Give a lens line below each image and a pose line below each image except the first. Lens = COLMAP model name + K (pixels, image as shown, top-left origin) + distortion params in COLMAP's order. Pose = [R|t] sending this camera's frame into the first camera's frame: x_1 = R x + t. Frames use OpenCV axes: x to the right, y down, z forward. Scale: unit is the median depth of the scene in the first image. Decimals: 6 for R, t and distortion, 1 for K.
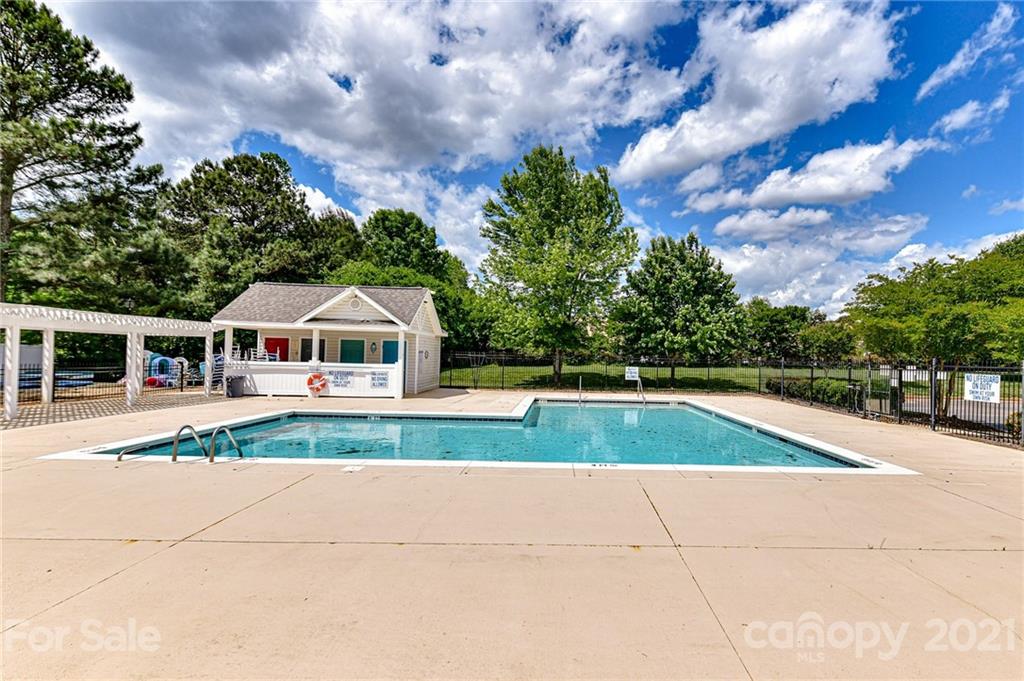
lens RADIAL K [[400.9, 0, 508.7], [0, 400.9, 337.0], [0, 0, 1]] dist [0.000187, -0.000505]
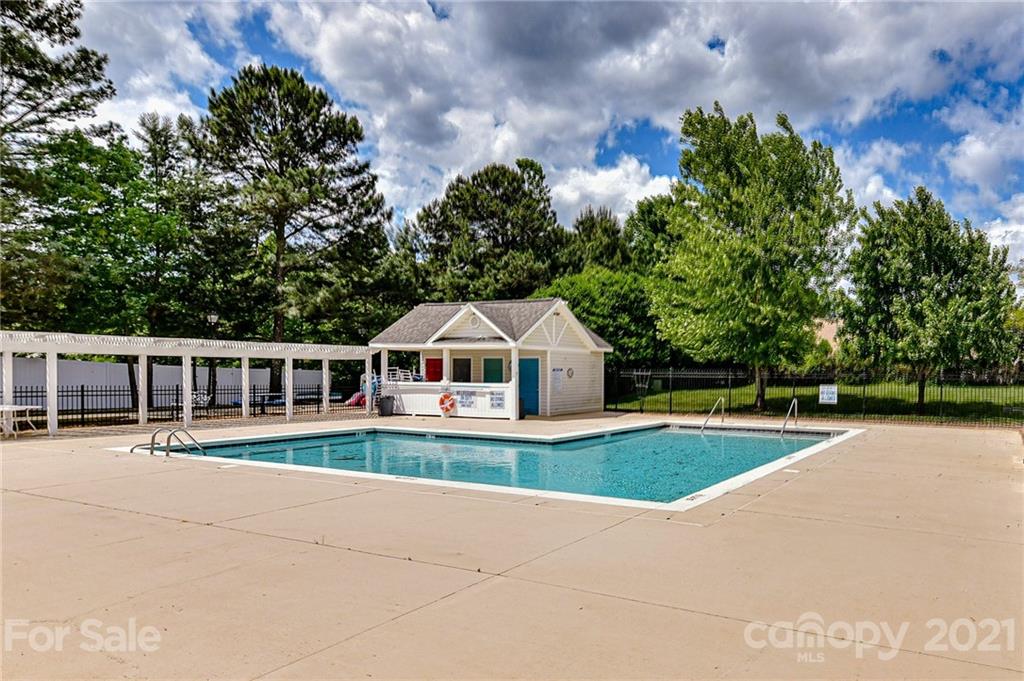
lens RADIAL K [[426.6, 0, 405.9], [0, 426.6, 358.0], [0, 0, 1]] dist [0.027055, -0.000144]
pose [[0.933635, -0.027057, -0.357203, -0.215652], [0.031095, 0.999501, 0.005565, -0.005761], [0.356874, -0.016303, 0.934010, -0.020860]]
